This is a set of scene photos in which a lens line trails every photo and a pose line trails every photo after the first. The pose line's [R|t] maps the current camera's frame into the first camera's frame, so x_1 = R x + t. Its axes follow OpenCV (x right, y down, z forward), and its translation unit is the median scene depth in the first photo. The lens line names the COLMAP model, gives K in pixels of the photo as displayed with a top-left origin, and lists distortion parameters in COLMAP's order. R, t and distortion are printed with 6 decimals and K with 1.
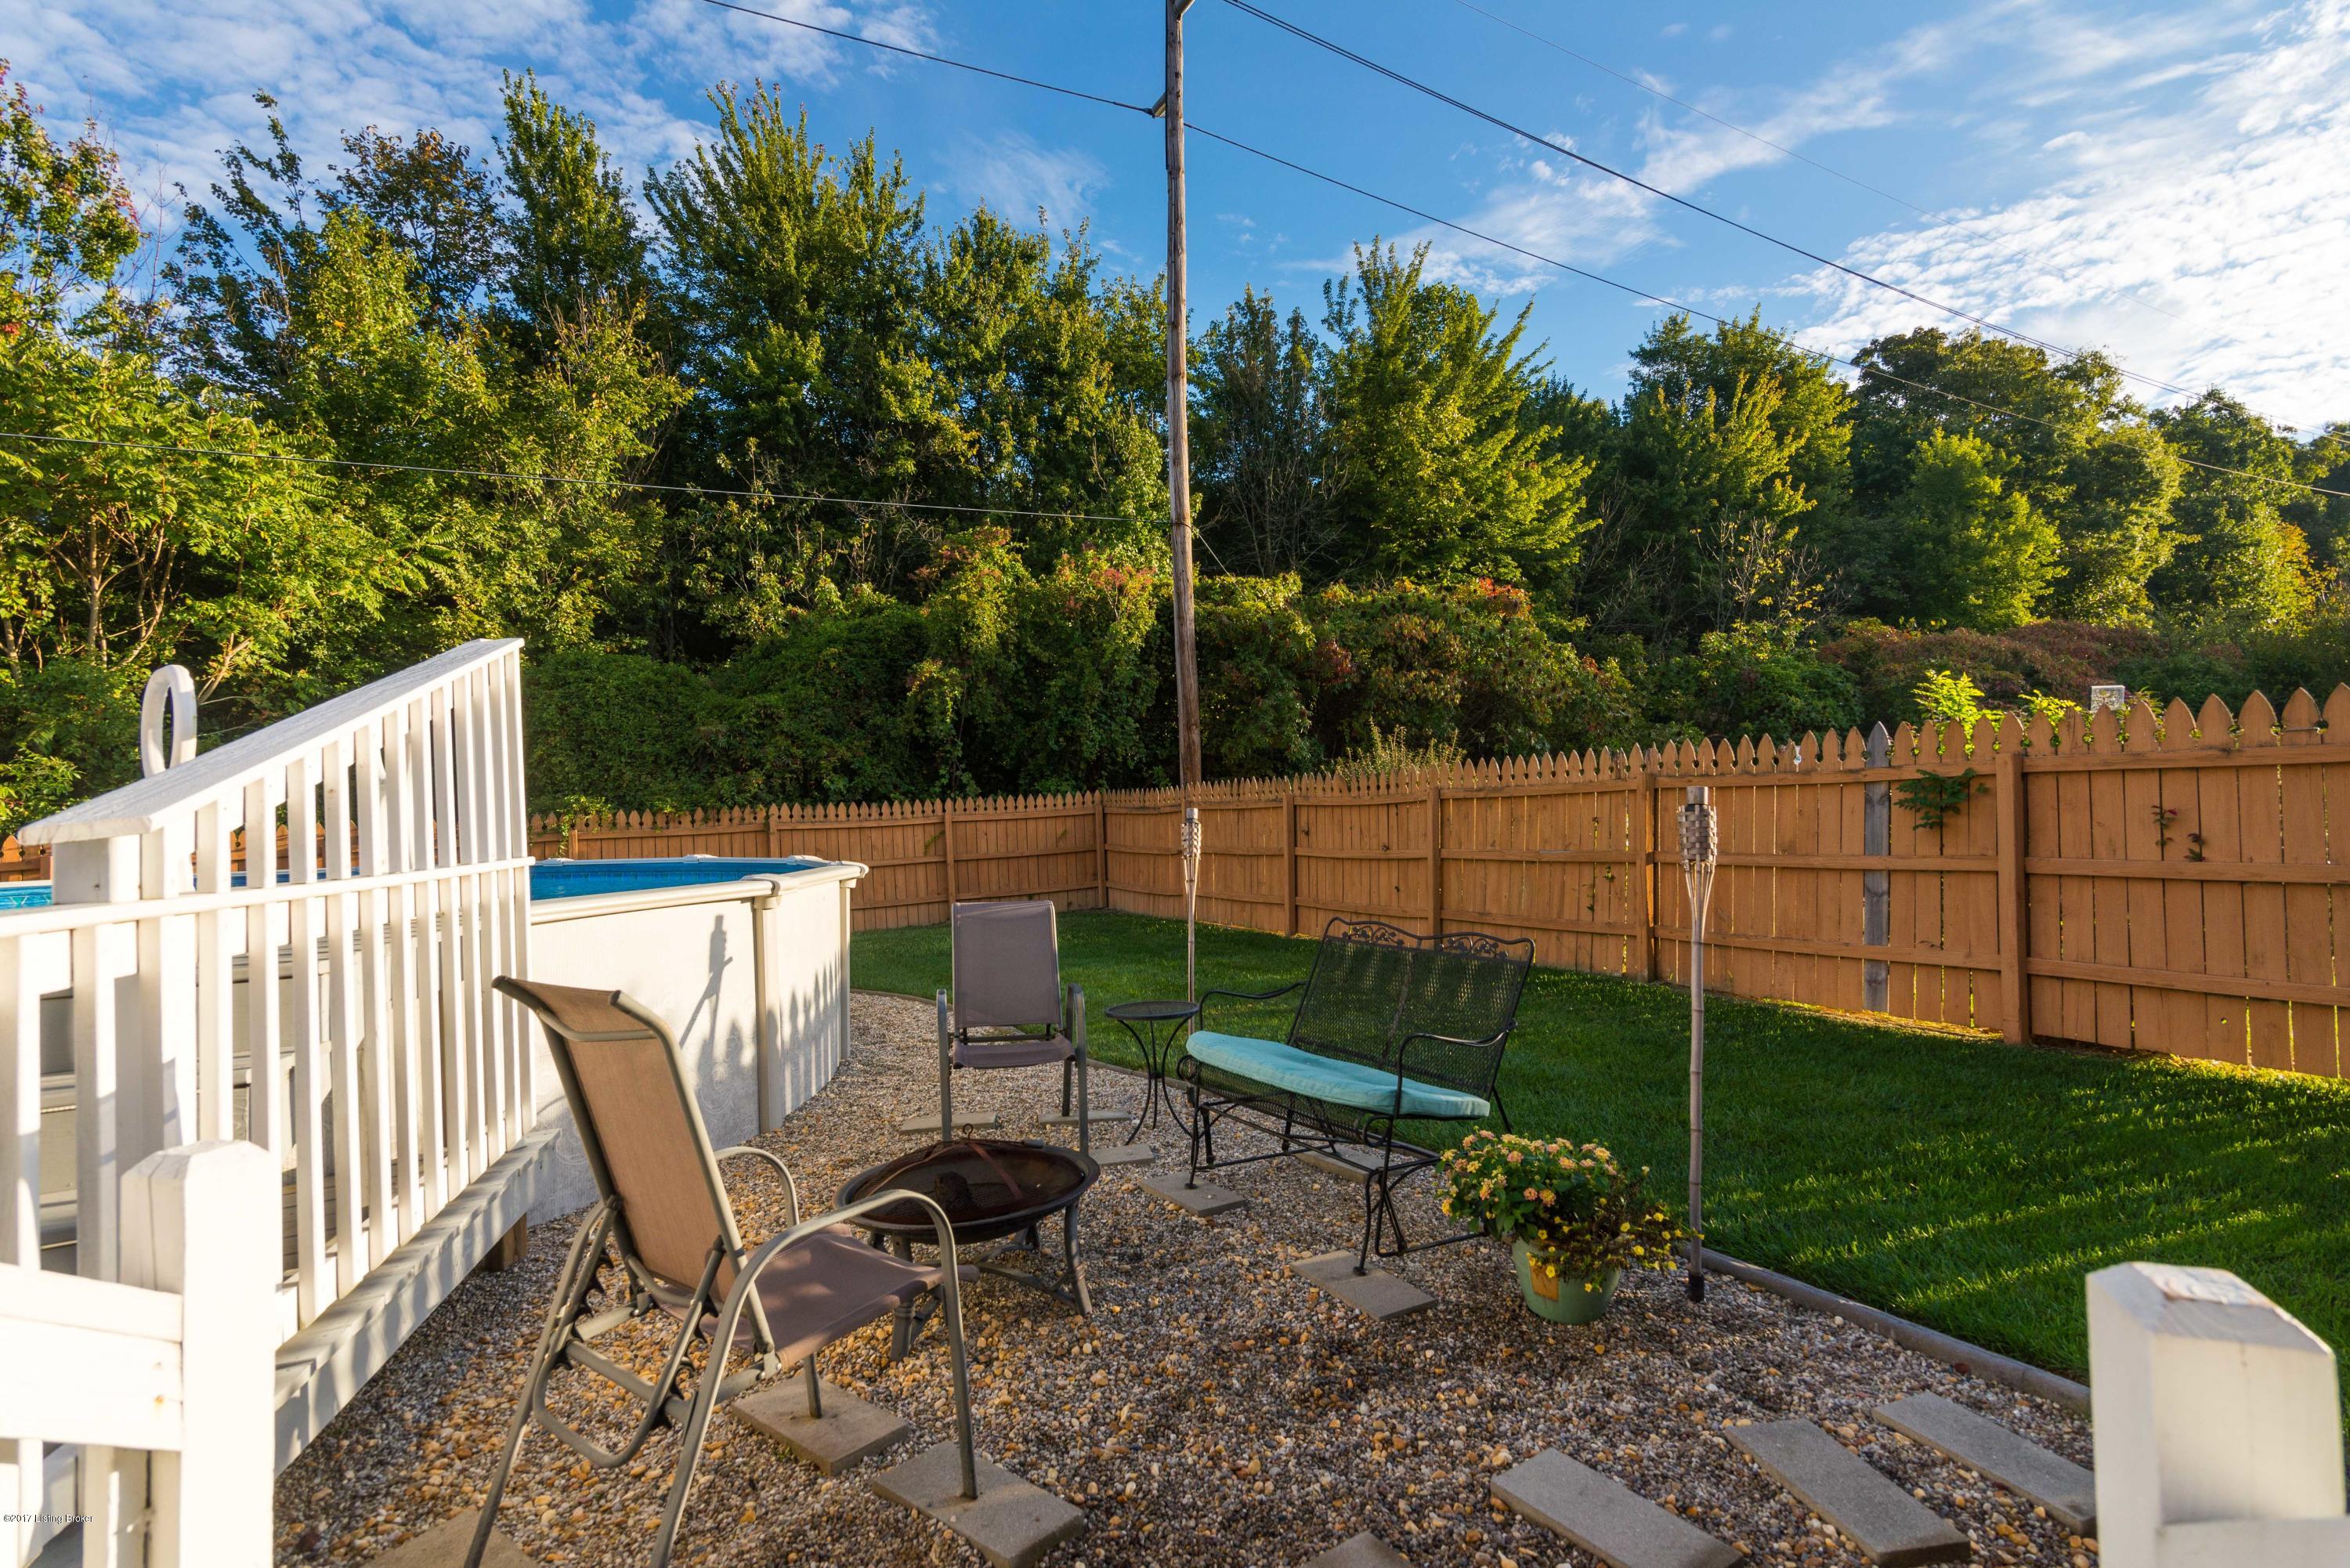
lens RADIAL K [[1138.6, 0, 1163.0], [0, 1138.6, 776.8], [0, 0, 1]] dist [0.015156, 0.000908]
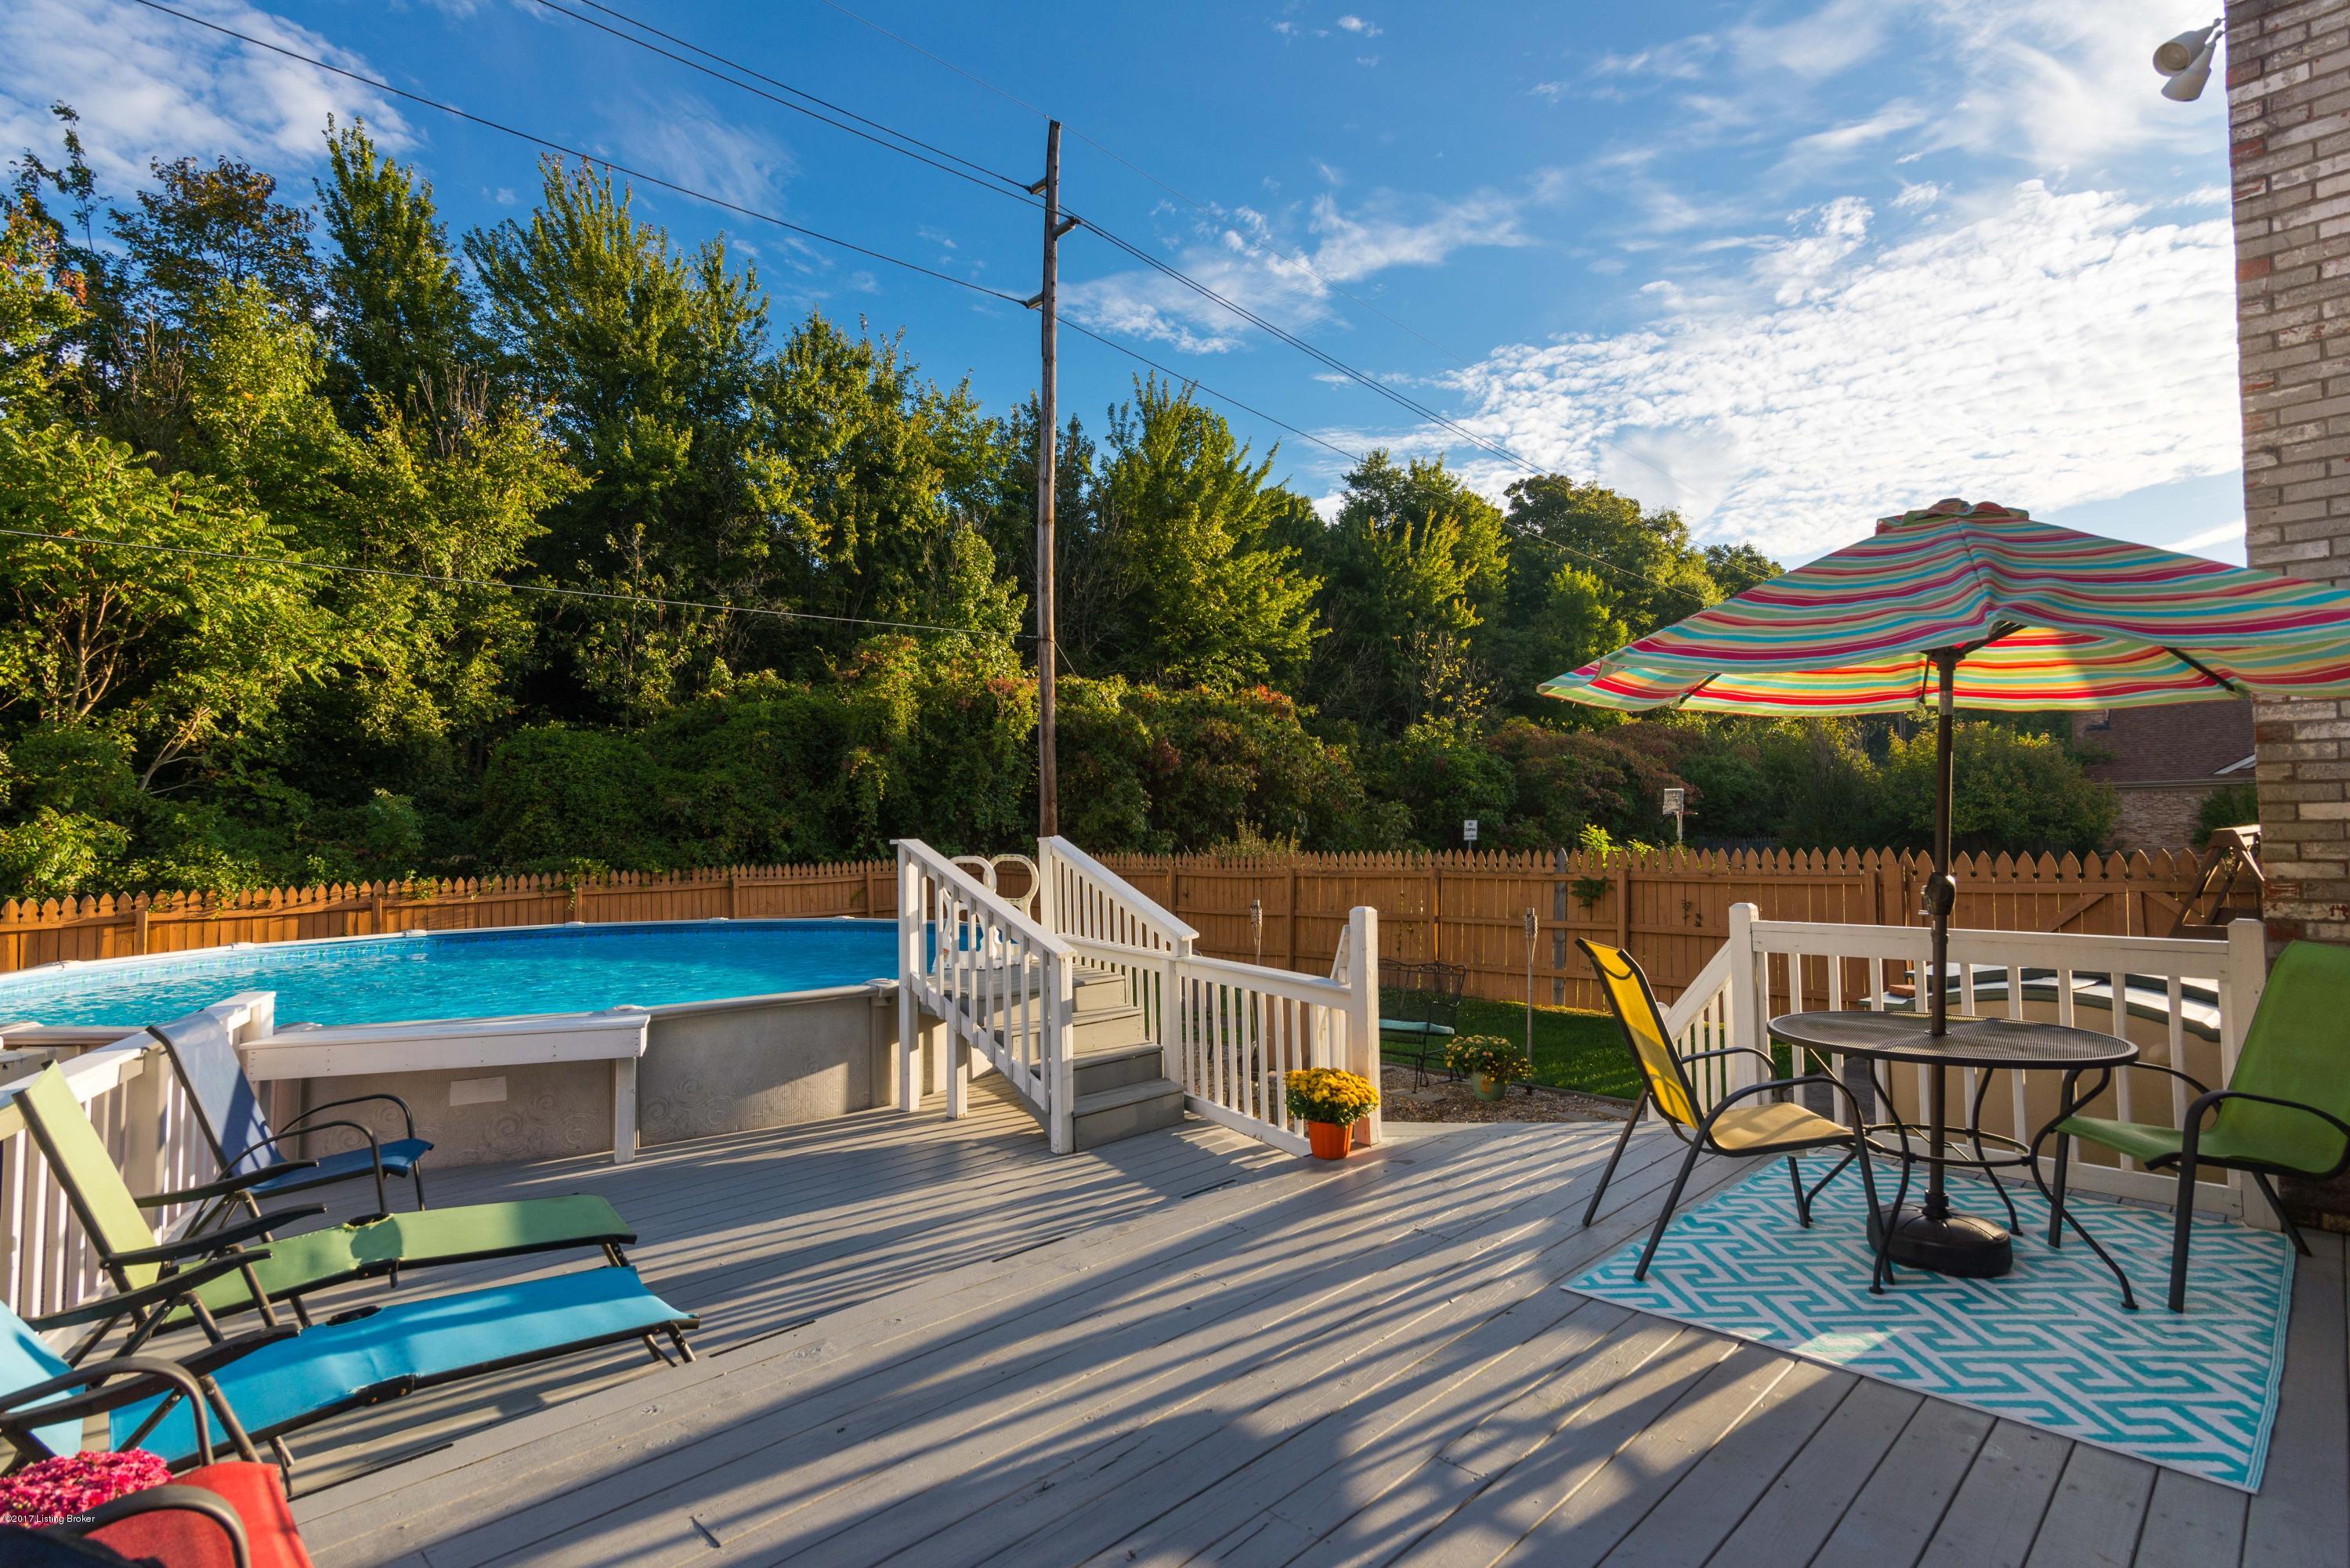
lens RADIAL K [[1147.8, 0, 1154.1], [0, 1147.8, 794.0], [0, 0, 1]] dist [0.015705, 0.000781]
pose [[0.966193, 0.028269, 0.256265, -0.128945], [-0.024149, 0.999524, -0.019209, -0.021954], [-0.256686, 0.012371, 0.966416, -0.164961]]
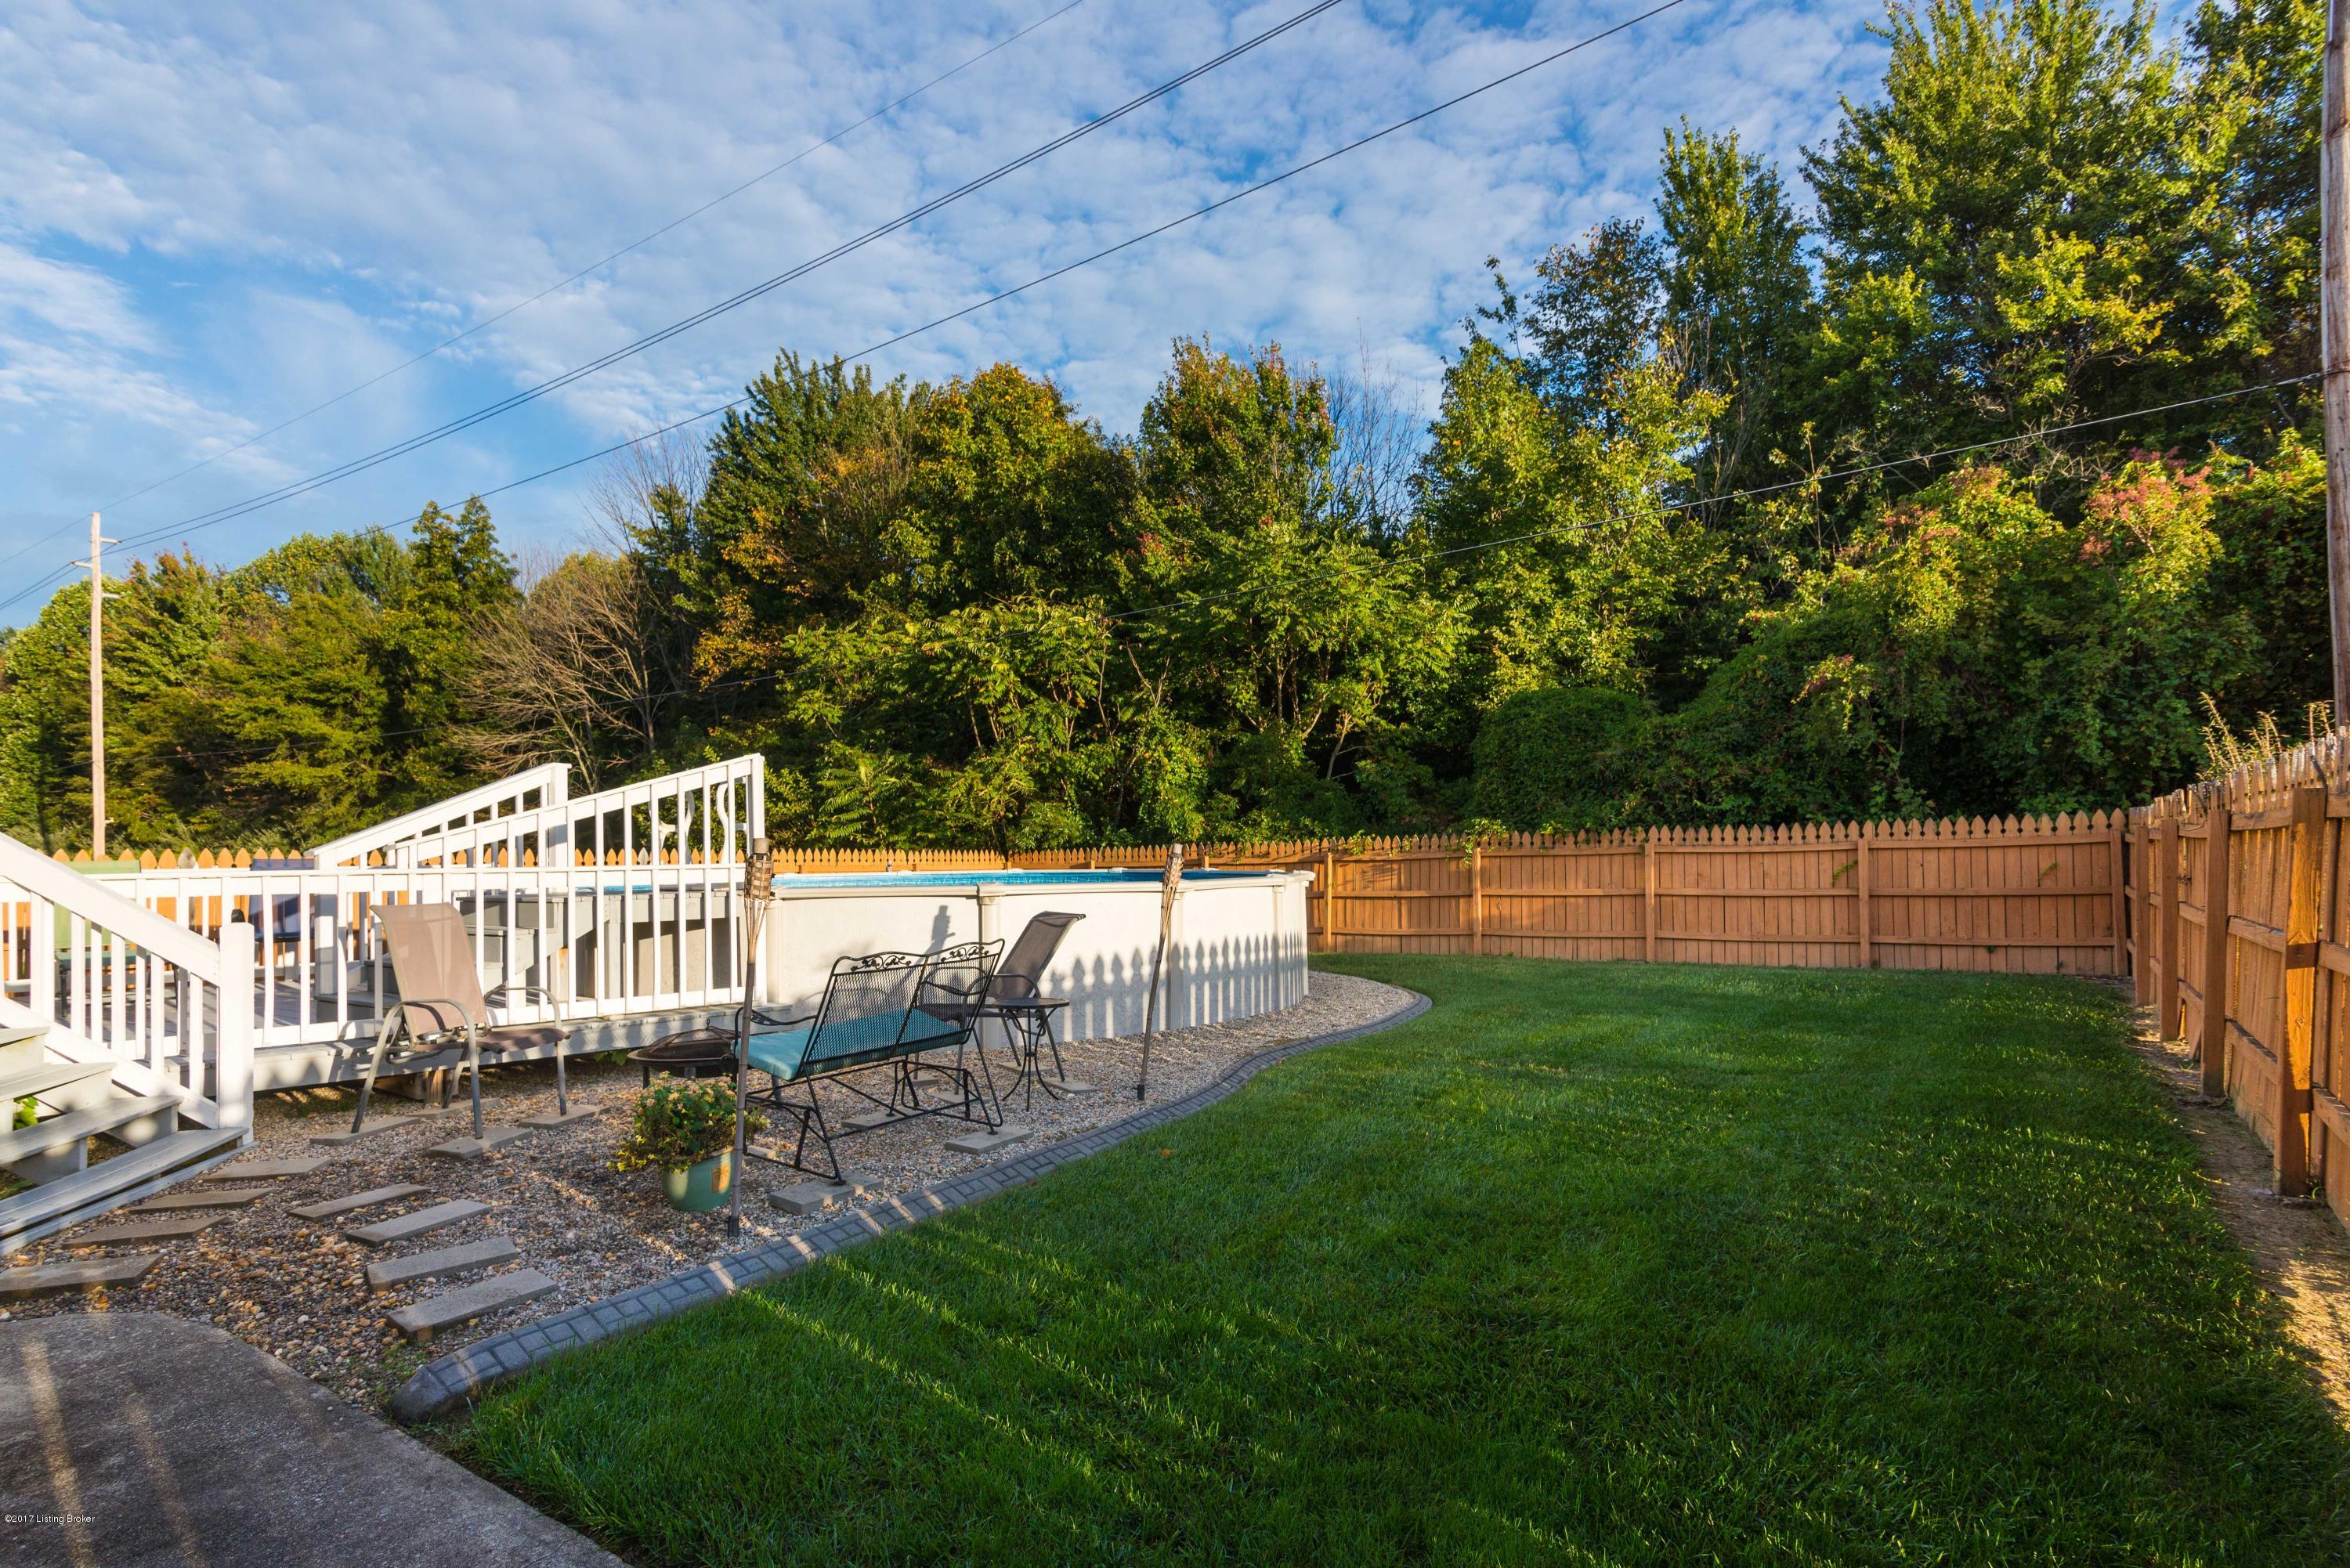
lens RADIAL K [[1150.6, 0, 1168.5], [0, 1150.6, 847.8], [0, 0, 1]] dist [0.016774, -0.009029]
pose [[0.440594, 0.023647, -0.897395, 0.211009], [0.021471, 0.999089, 0.036868, -0.001949], [0.897449, -0.035512, 0.439686, 0.103921]]
